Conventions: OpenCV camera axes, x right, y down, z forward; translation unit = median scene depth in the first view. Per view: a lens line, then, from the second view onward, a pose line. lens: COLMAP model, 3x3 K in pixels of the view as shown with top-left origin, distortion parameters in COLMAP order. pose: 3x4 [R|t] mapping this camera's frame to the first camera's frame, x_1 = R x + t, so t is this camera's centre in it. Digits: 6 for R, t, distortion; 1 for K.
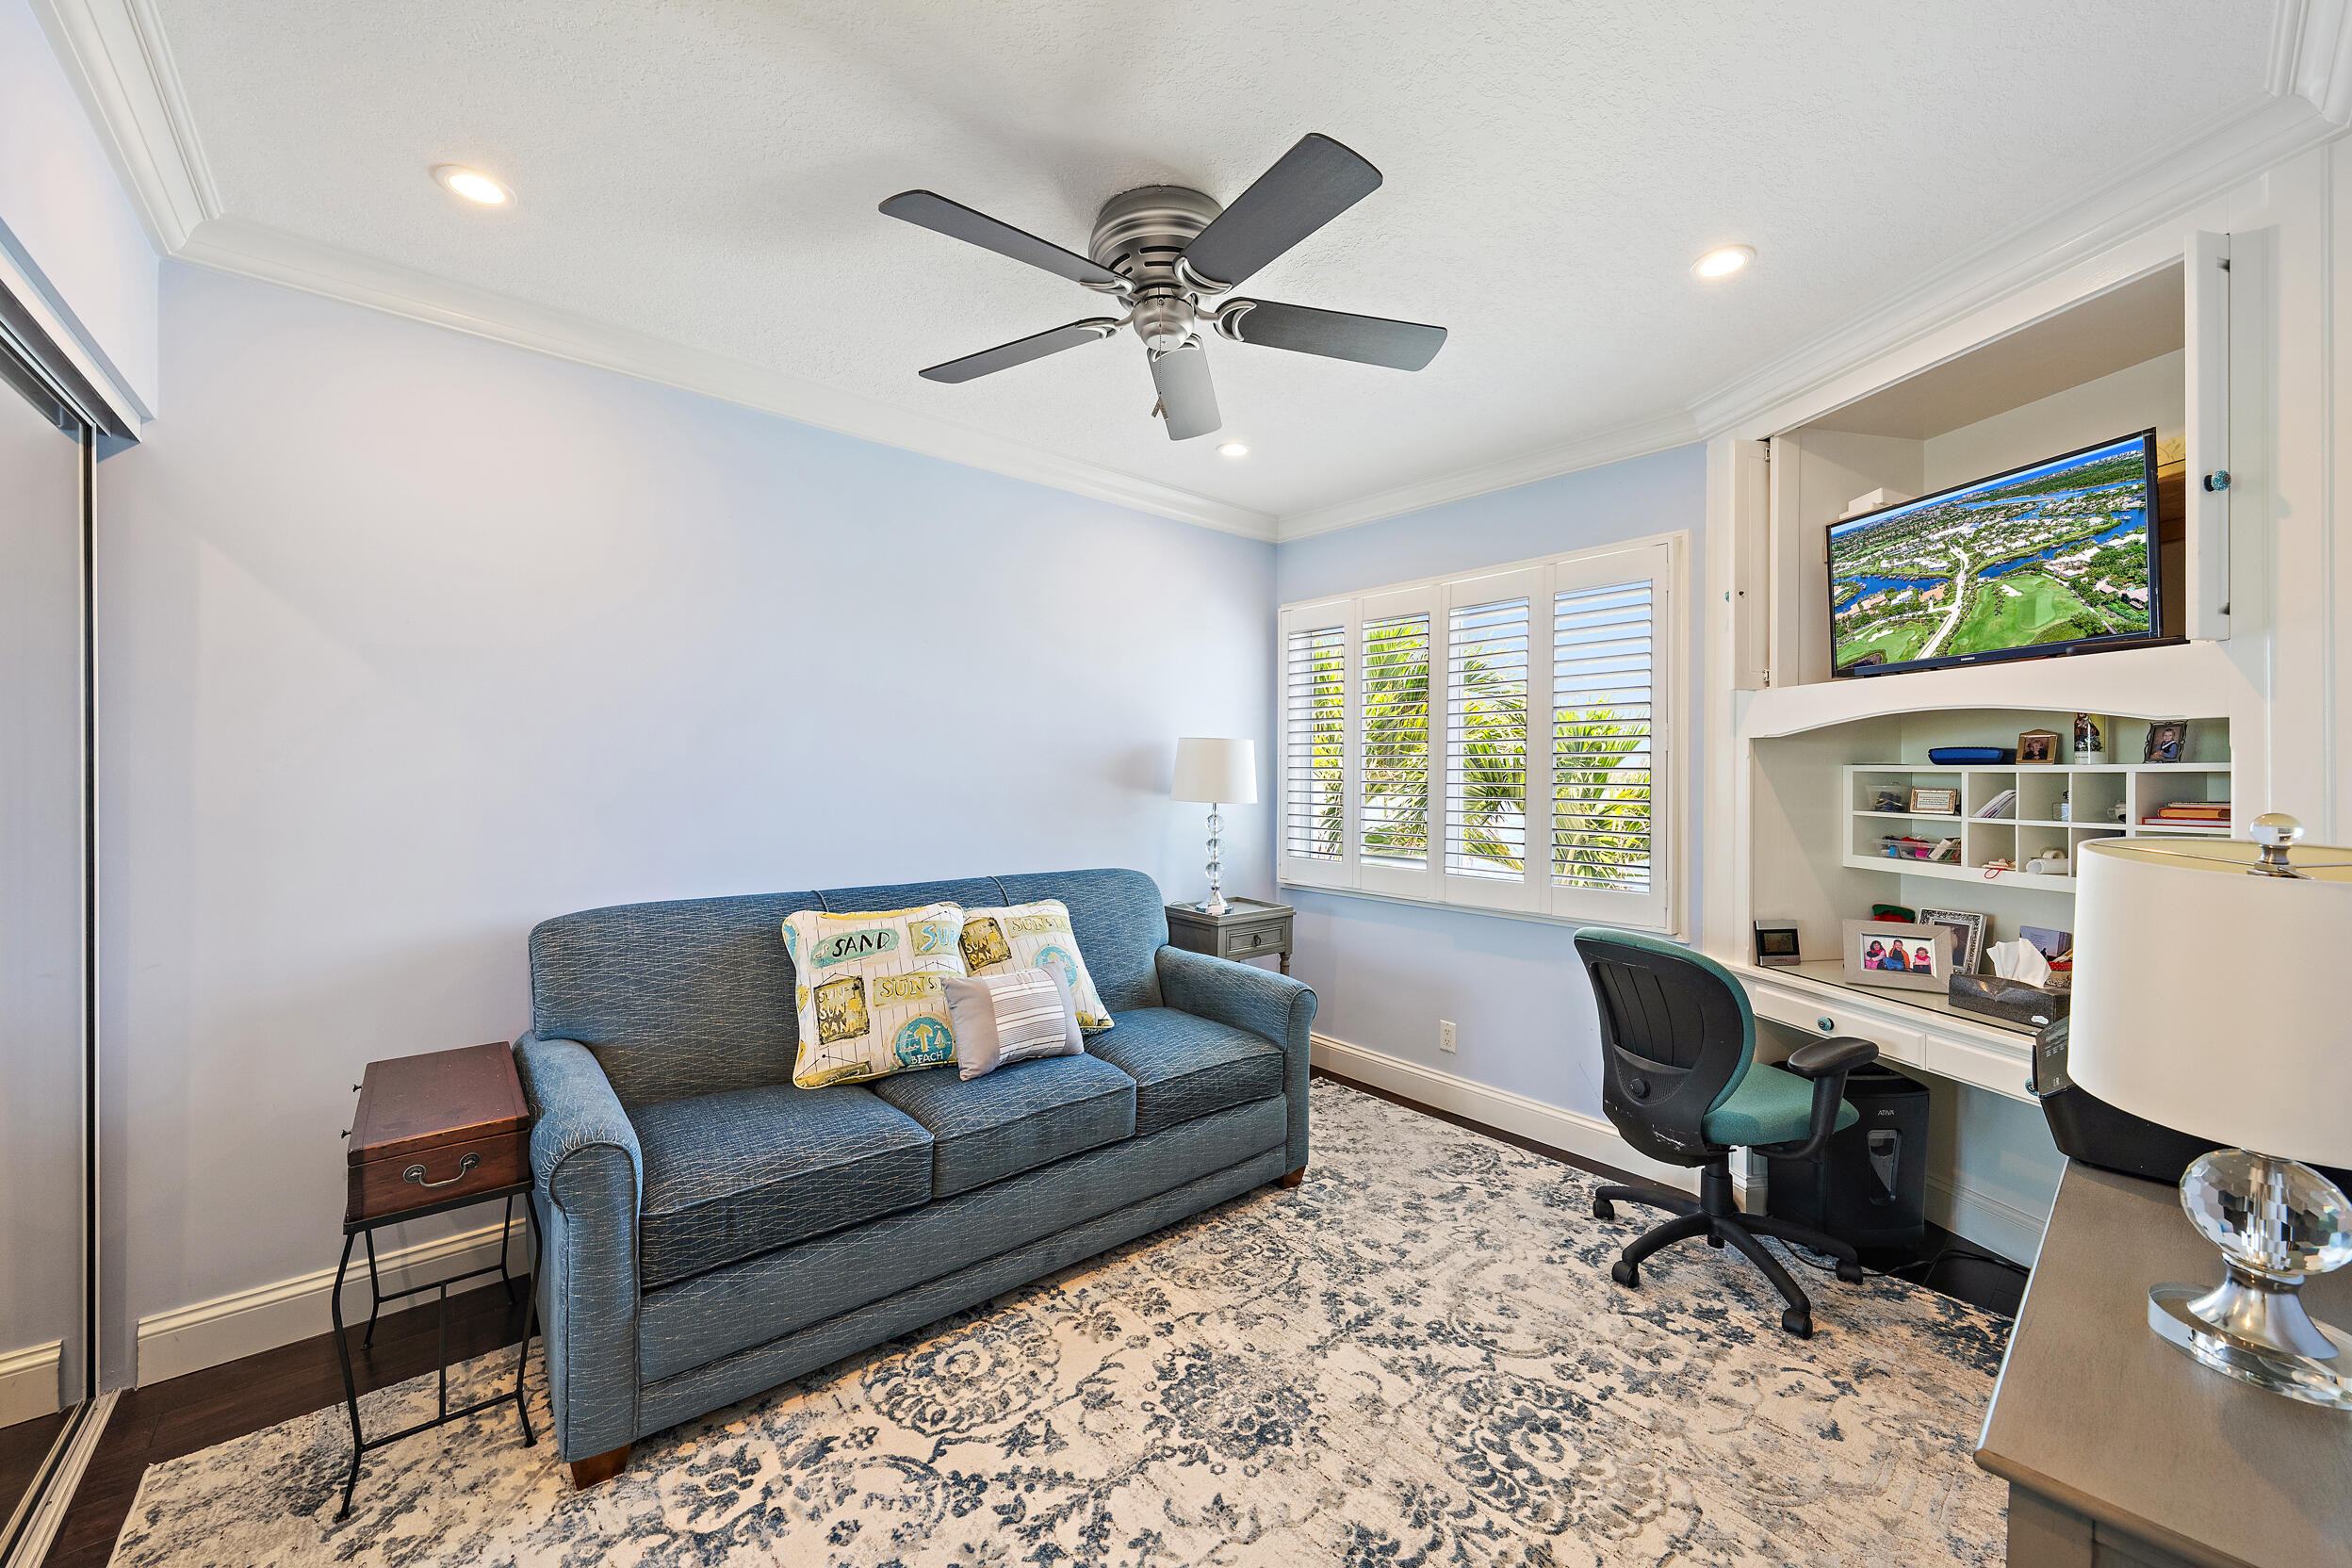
lens RADIAL K [[945.1, 0, 1176.0], [0, 945.1, 784.0], [0, 0, 1]] dist [0.000021, -0.000138]
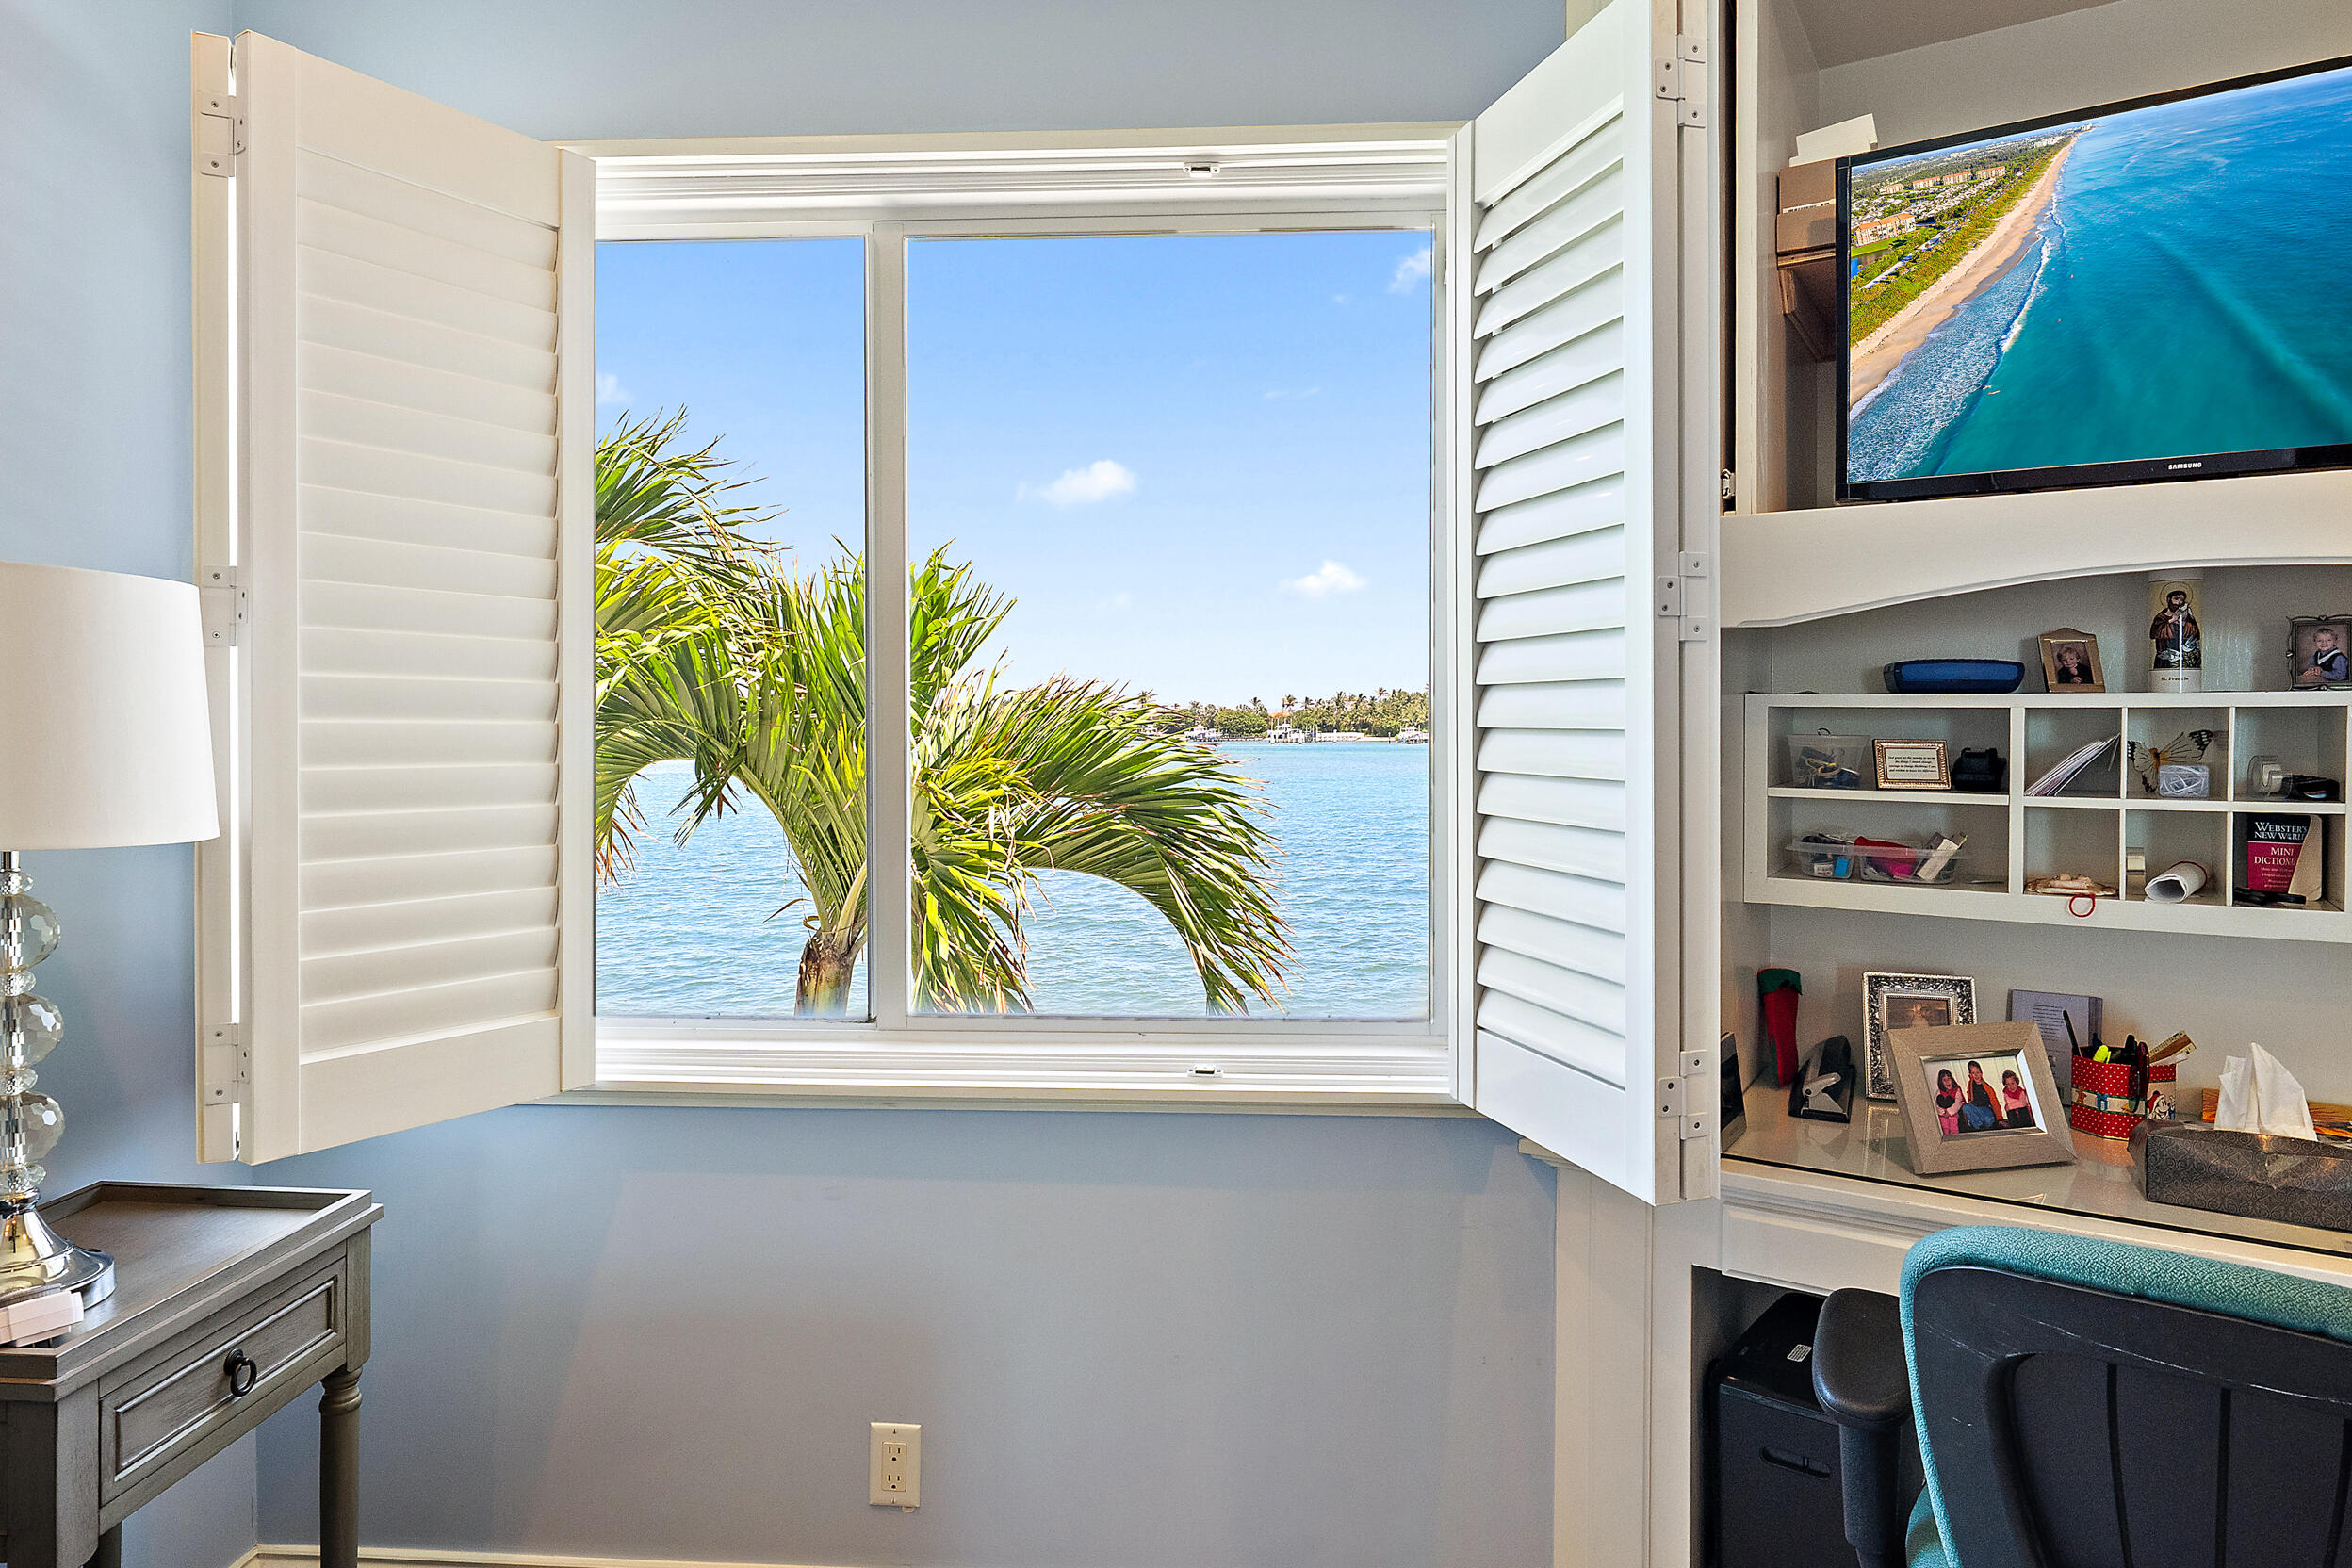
lens RADIAL K [[1395.1, 0, 1176.0], [0, 1395.1, 784.0], [0, 0, 1]] dist [-0.000825, 0.000252]
pose [[0.683765, -0.030611, 0.729060, -0.011240], [0.007778, 0.999369, 0.034665, -0.000482], [-0.729661, -0.018032, 0.683571, 0.821756]]
